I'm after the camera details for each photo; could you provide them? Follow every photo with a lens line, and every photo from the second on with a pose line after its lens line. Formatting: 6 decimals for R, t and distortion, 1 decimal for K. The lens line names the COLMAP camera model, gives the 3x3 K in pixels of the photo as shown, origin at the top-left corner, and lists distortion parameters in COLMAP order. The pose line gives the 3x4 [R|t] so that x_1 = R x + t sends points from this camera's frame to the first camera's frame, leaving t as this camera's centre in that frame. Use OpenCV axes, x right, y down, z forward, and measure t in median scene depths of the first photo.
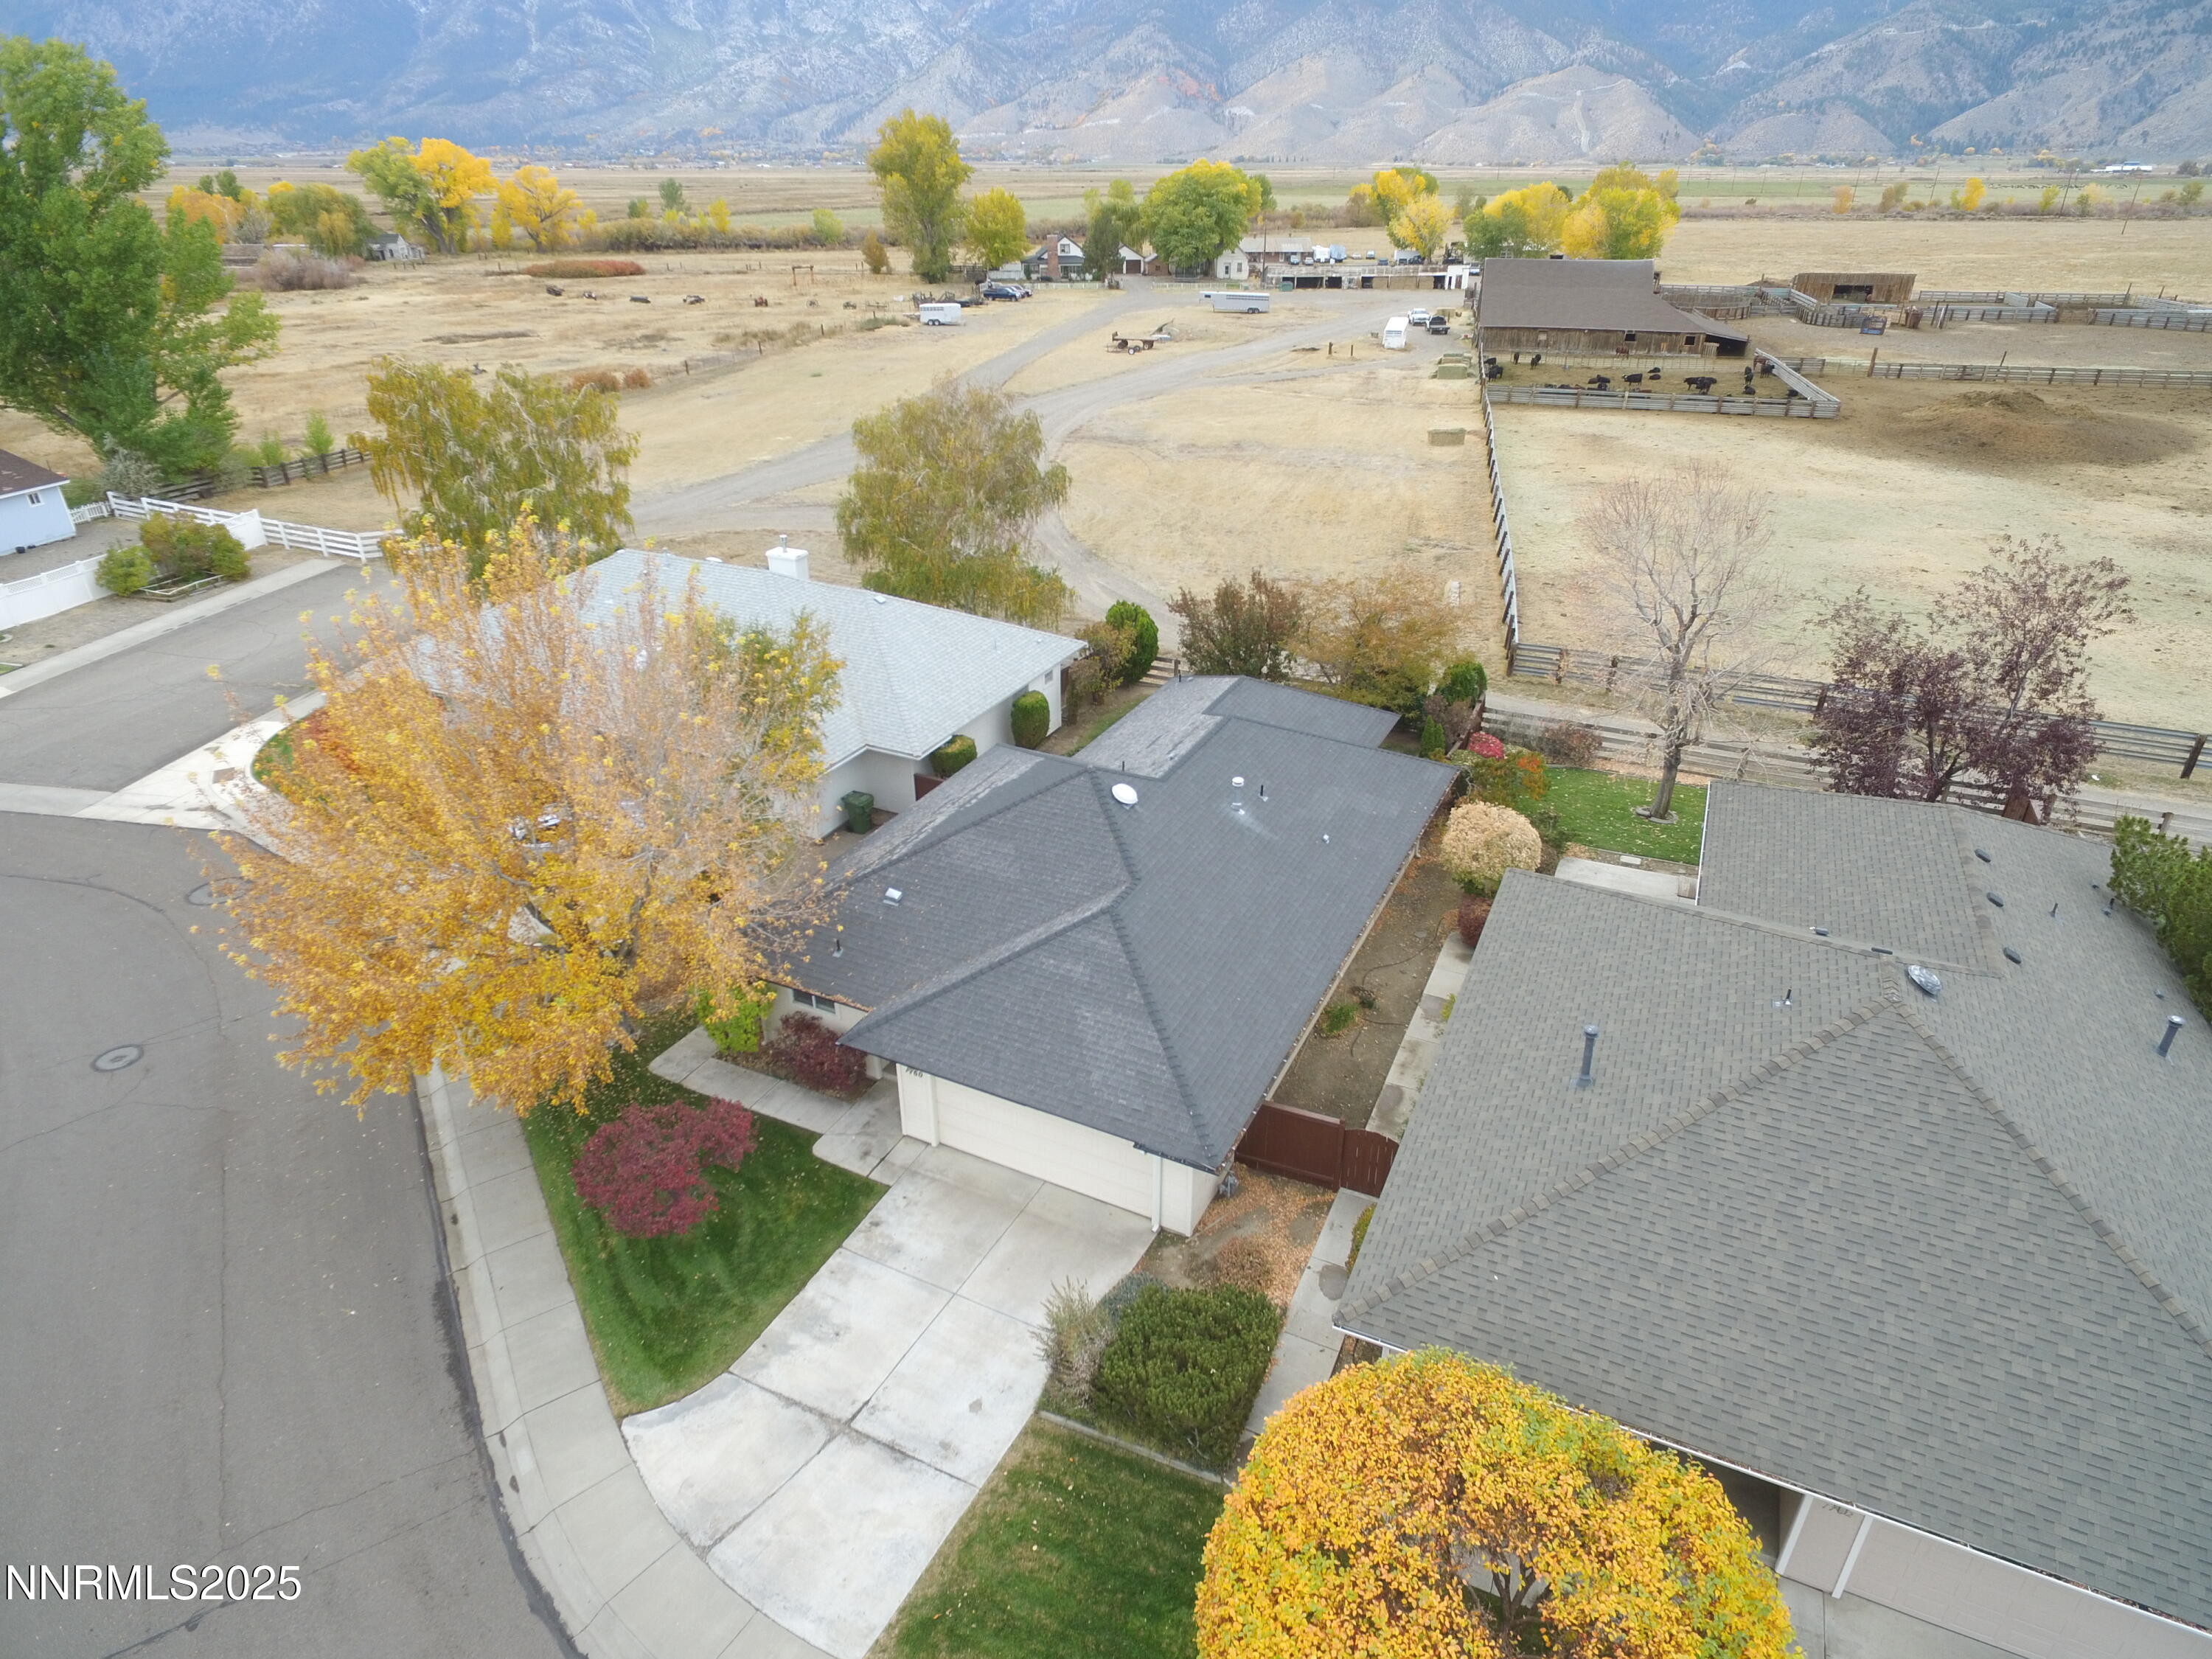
lens RADIAL K [[1284.5, 0, 1107.0], [0, 1284.5, 830.2], [0, 0, 1]] dist [-0.011731, 0.015398]
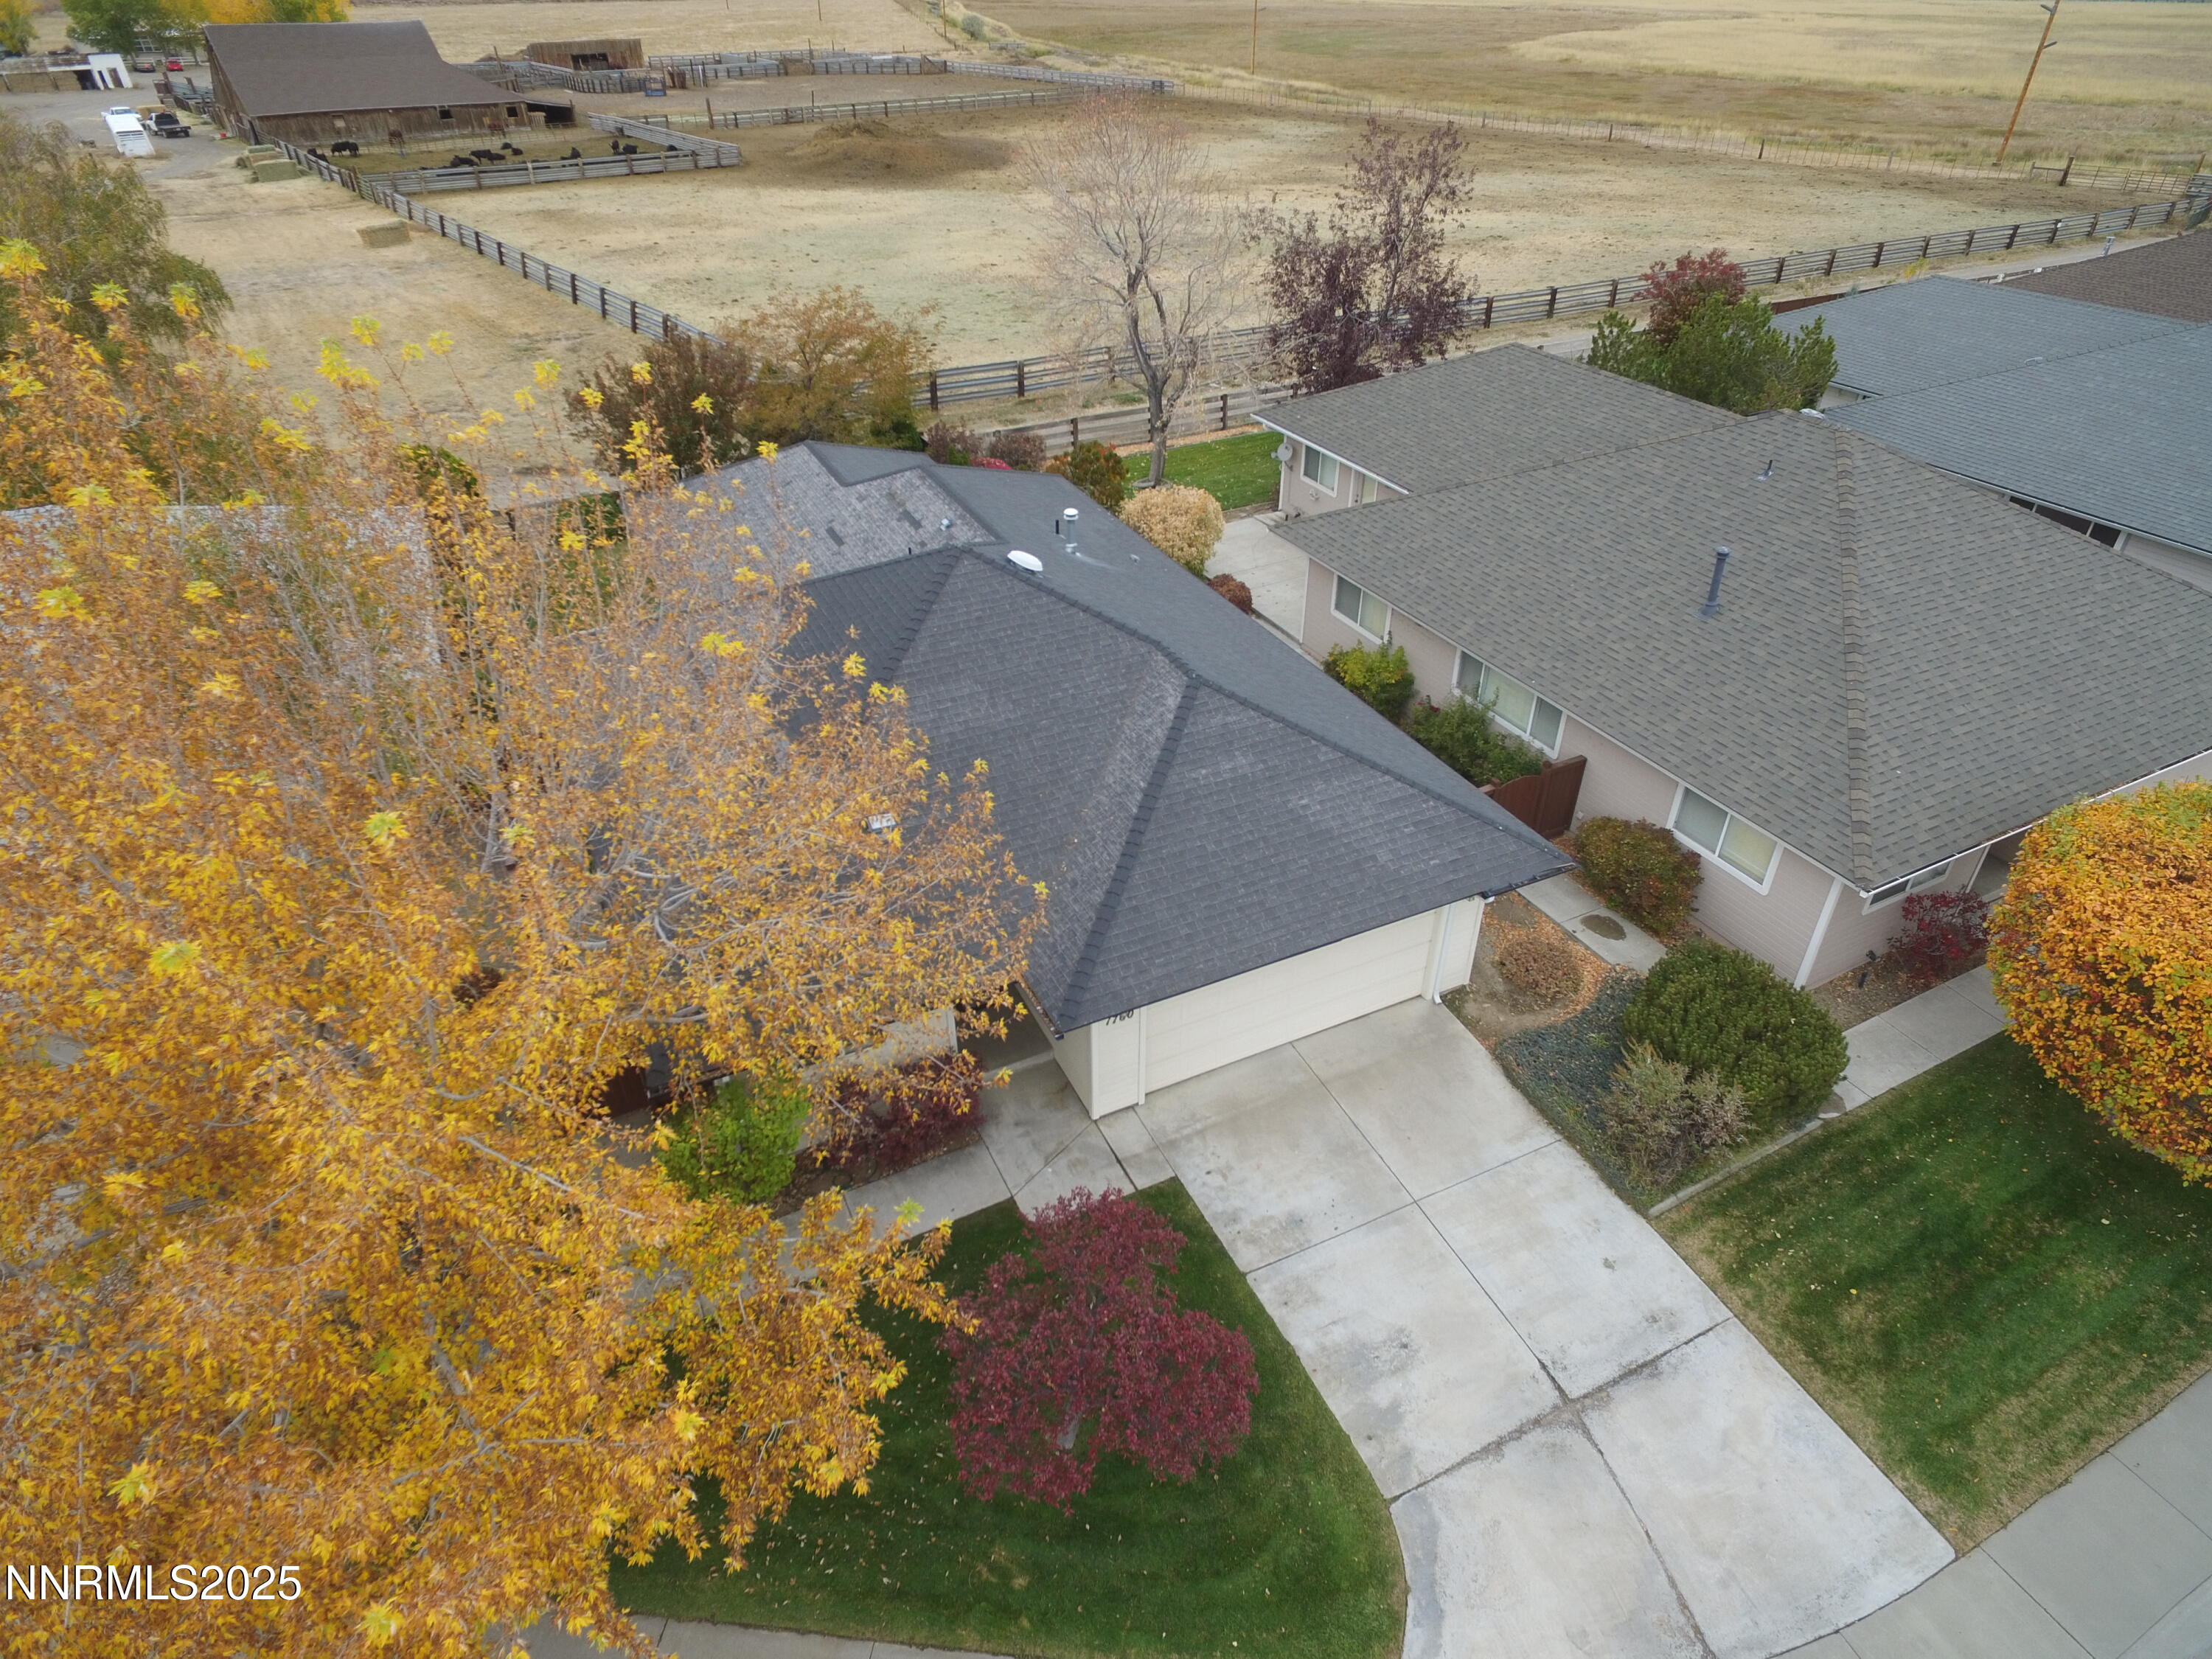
lens RADIAL K [[1284.5, 0, 1116.3], [0, 1284.5, 832.3], [0, 0, 1]] dist [-0.011731, 0.015398]
pose [[0.612378, -0.448531, 0.651010, -0.088761], [0.368544, 0.890486, 0.266850, -0.012022], [-0.699406, 0.076512, 0.710618, 0.086375]]
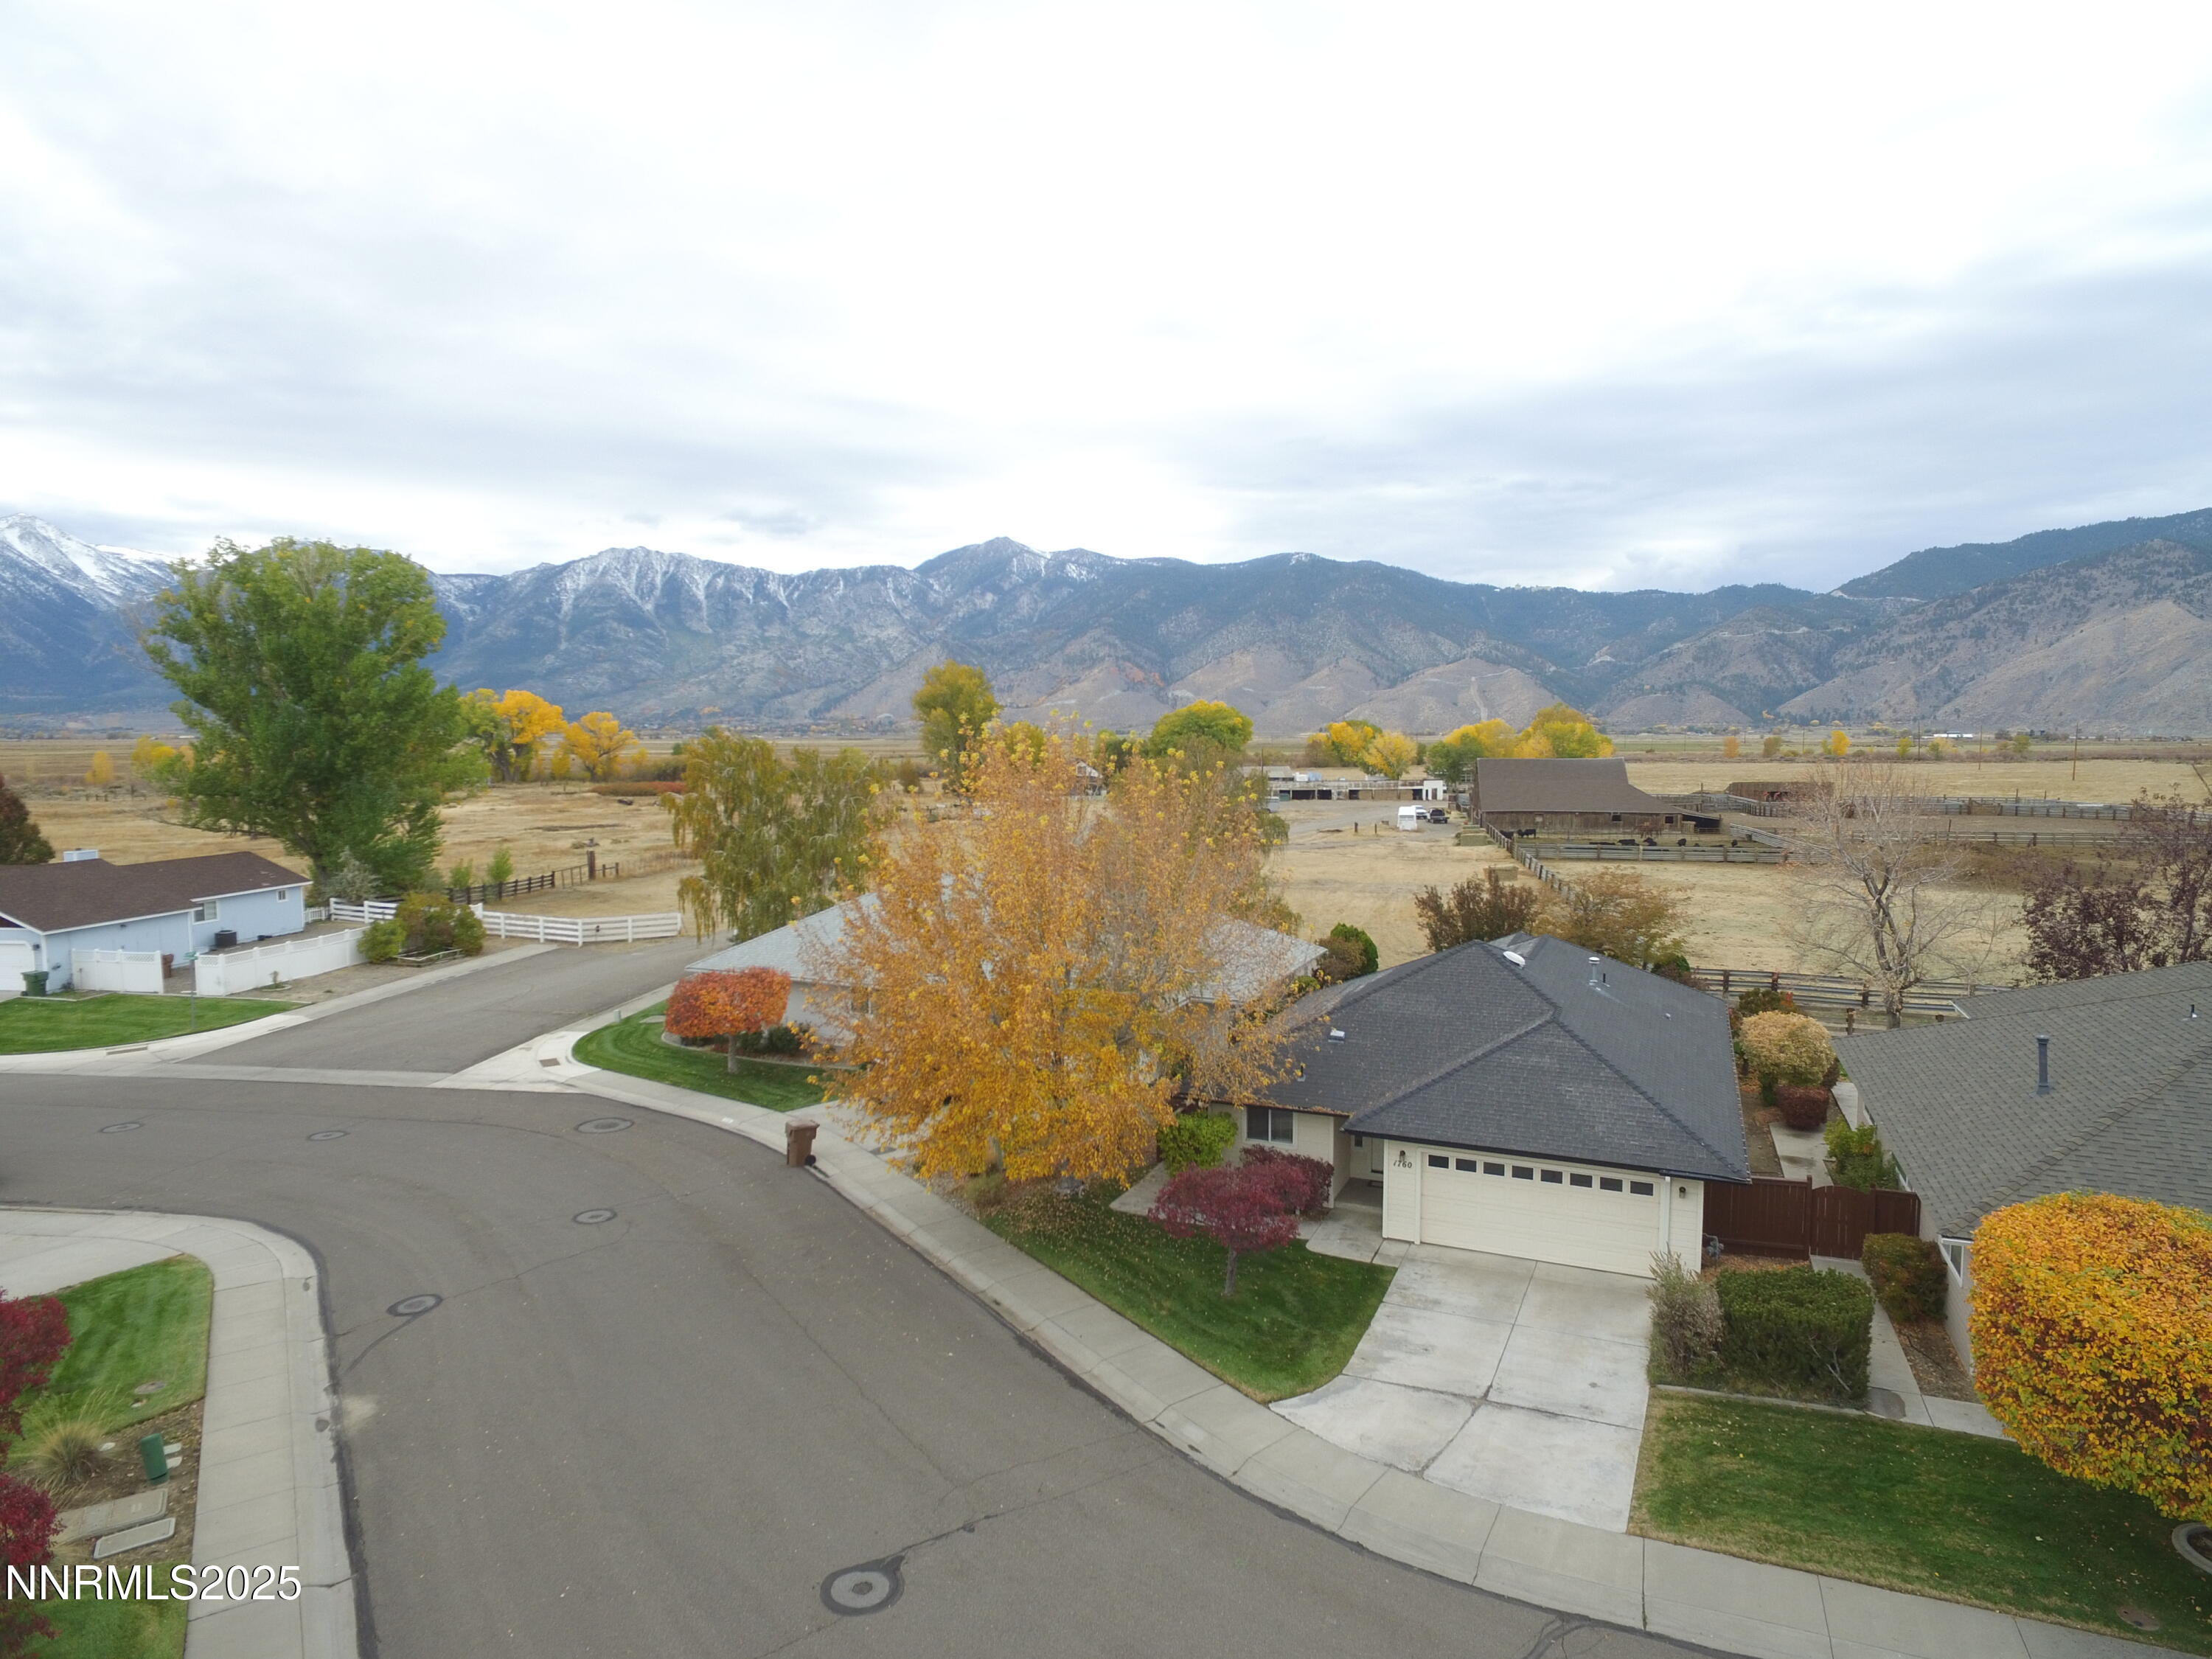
lens RADIAL K [[1284.5, 0, 1107.1], [0, 1284.5, 821.4], [0, 0, 1]] dist [-0.011731, 0.015398]
pose [[0.999376, -0.003224, 0.035165, -0.073181], [0.017082, 0.915695, -0.401512, 0.059120], [-0.030906, 0.401862, 0.915179, -0.021343]]
